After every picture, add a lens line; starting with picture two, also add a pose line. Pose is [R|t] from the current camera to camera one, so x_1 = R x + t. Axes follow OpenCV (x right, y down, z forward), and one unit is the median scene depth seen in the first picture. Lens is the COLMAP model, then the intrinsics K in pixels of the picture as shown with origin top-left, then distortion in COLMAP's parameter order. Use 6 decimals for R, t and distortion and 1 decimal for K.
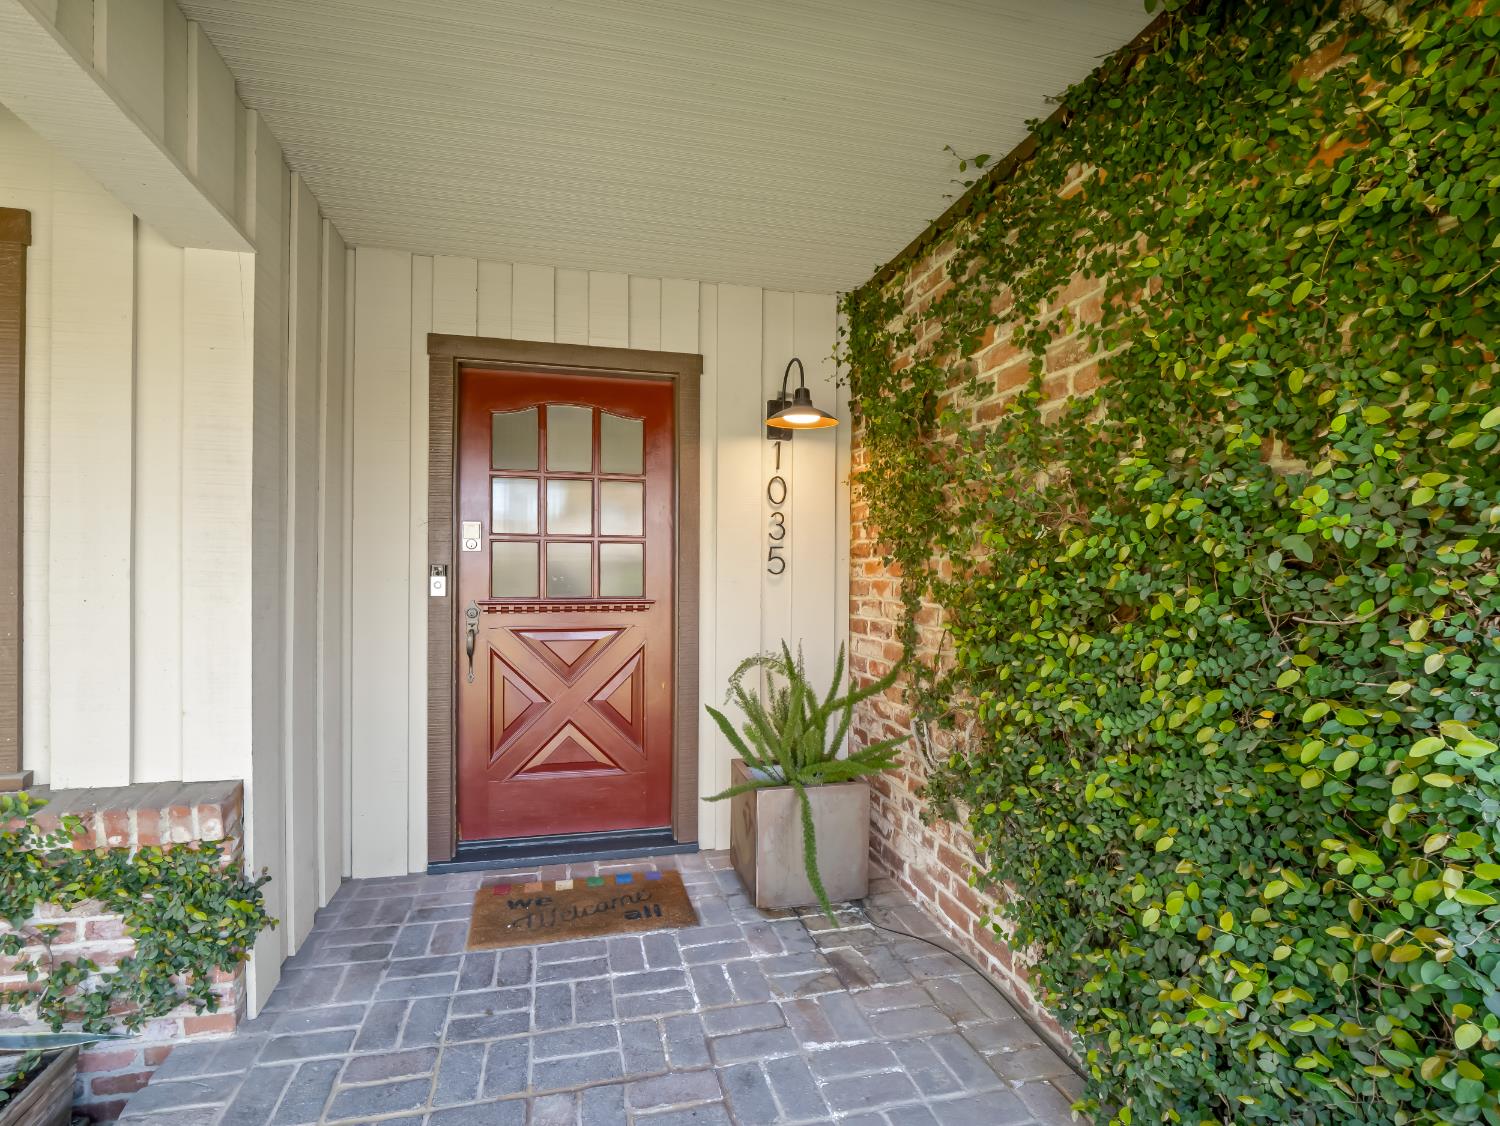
lens RADIAL K [[709.1, 0, 748.9], [0, 709.1, 563.8], [0, 0, 1]] dist [0.000367, 0.000003]
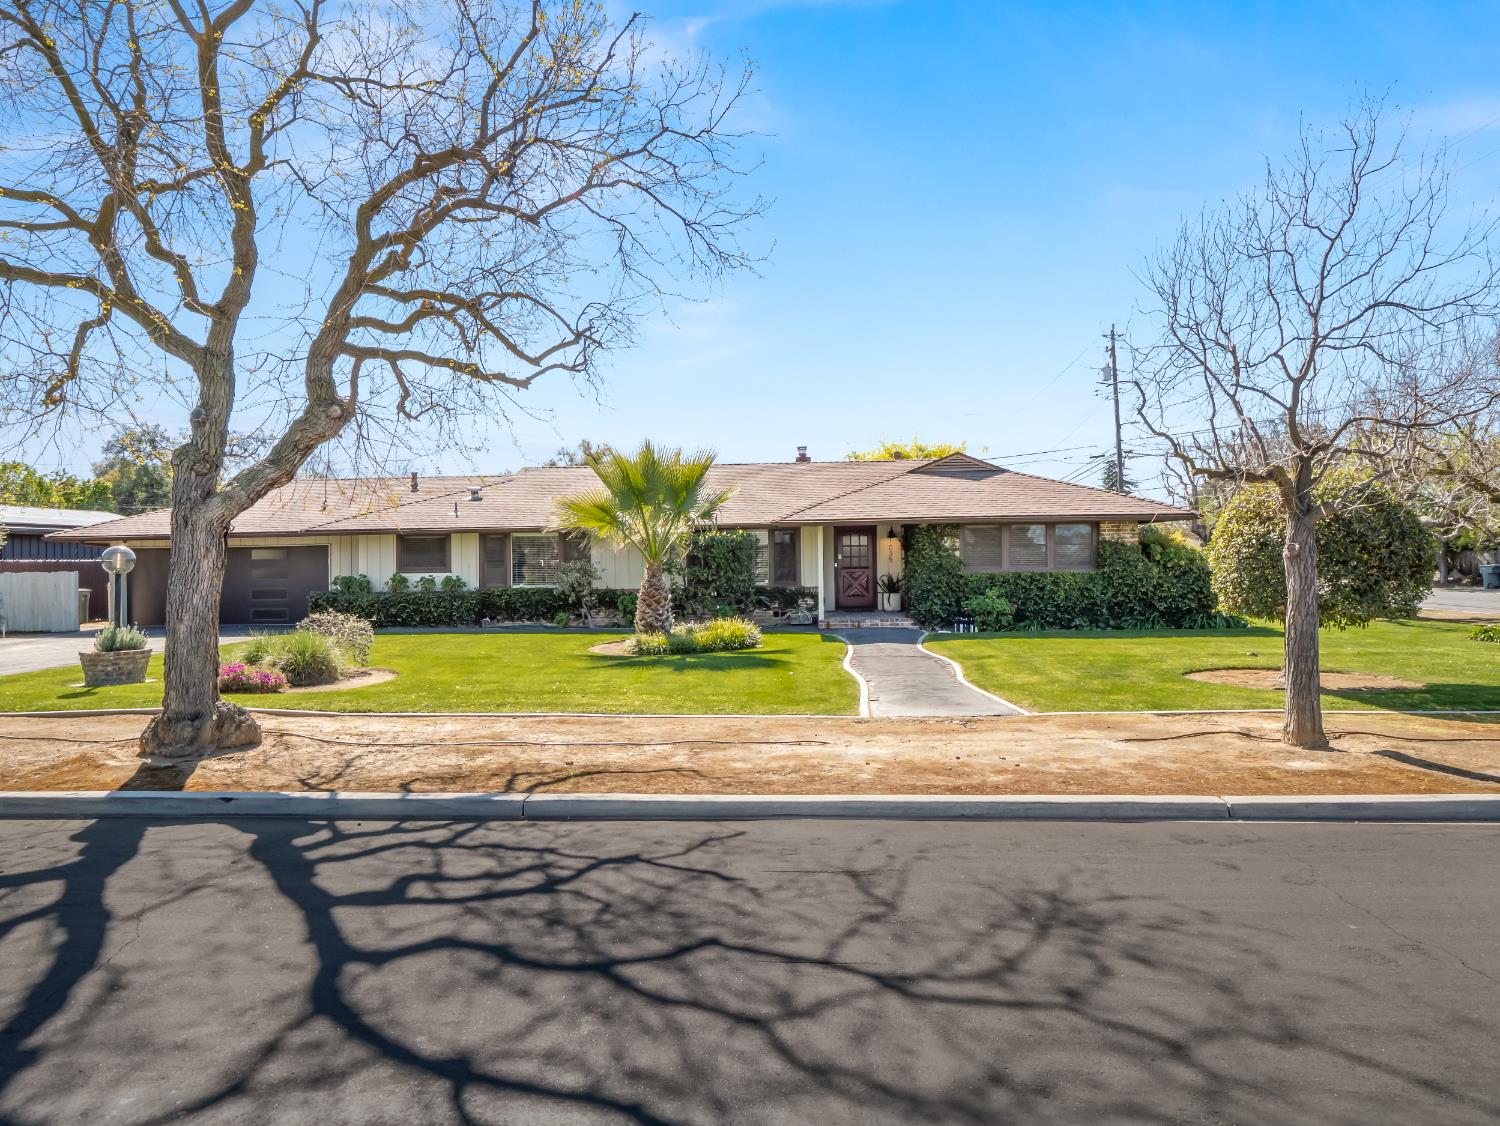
lens RADIAL K [[788.5, 0, 776.7], [0, 788.5, 556.4], [0, 0, 1]] dist [0.001226, -0.000266]
pose [[0.952363, -0.026511, -0.303811, 1.150182], [0.024409, 0.999645, -0.010715, 0.017676], [0.303987, 0.002788, 0.952672, -5.605512]]
